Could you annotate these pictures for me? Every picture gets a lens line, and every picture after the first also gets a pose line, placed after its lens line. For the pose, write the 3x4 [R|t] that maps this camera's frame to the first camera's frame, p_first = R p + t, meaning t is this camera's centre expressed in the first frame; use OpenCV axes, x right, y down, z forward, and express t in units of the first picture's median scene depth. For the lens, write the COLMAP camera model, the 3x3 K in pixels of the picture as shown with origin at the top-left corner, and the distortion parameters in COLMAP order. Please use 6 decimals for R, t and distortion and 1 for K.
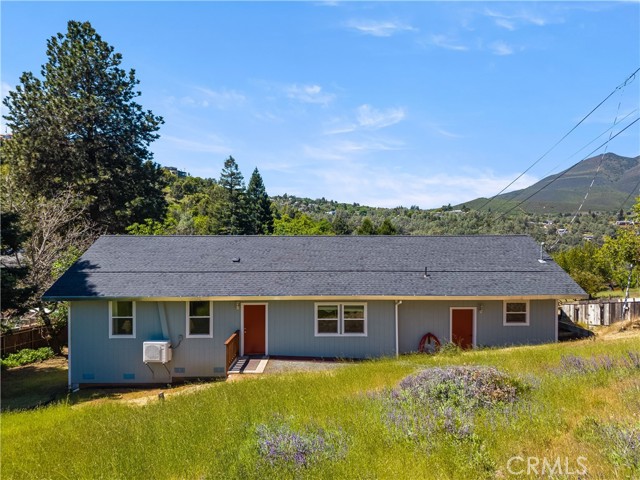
lens RADIAL K [[424.6, 0, 319.4], [0, 424.6, 243.5], [0, 0, 1]] dist [0.038083, -0.041375]
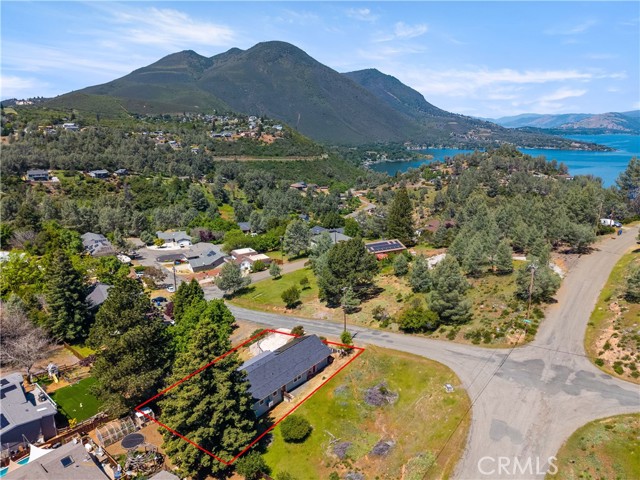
lens RADIAL K [[424.1, 0, 317.2], [0, 424.1, 246.6], [0, 0, 1]] dist [0.035239, -0.049646]
pose [[0.649498, -0.211451, 0.730370, -2.684997], [0.018792, 0.964725, 0.262589, -2.234039], [-0.760131, -0.156826, 0.630561, -1.704746]]
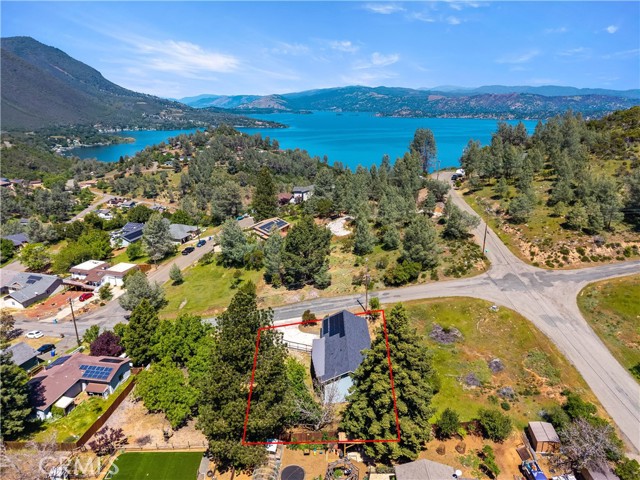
lens RADIAL K [[424.1, 0, 317.2], [0, 424.1, 246.6], [0, 0, 1]] dist [0.035239, -0.049646]
pose [[0.018497, -0.317713, 0.948007, -3.861827], [0.022345, 0.948063, 0.317296, -2.293215], [-0.999579, 0.015315, 0.024636, 1.373005]]
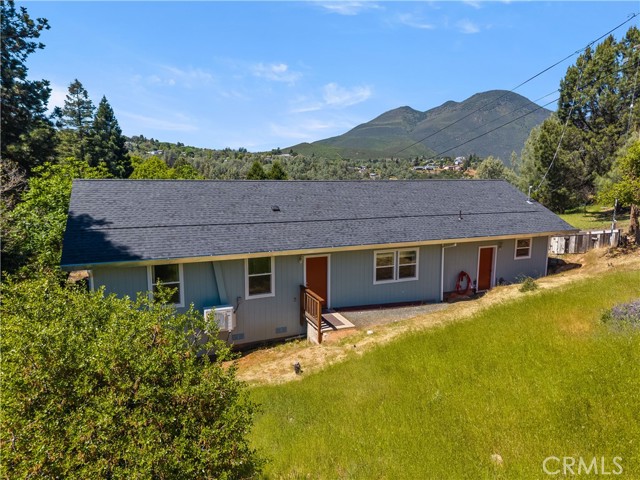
lens RADIAL K [[424.6, 0, 319.4], [0, 424.6, 243.5], [0, 0, 1]] dist [0.038083, -0.041375]
pose [[0.920731, -0.056341, 0.386109, -0.488133], [0.004768, 0.991071, 0.133247, -0.007449], [-0.390168, -0.120844, 0.912779, 0.157630]]
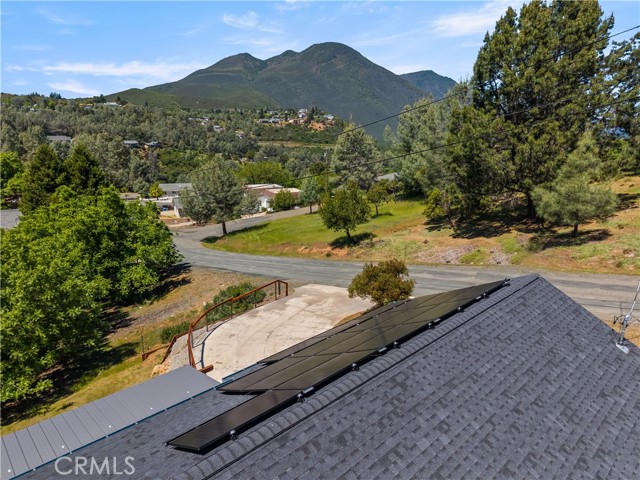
lens RADIAL K [[424.6, 0, 319.4], [0, 424.6, 243.5], [0, 0, 1]] dist [0.038083, -0.041375]
pose [[0.729542, -0.173586, 0.661541, -0.092541], [0.010275, 0.969928, 0.243175, -0.233143], [-0.683859, -0.170609, 0.709386, 0.945238]]
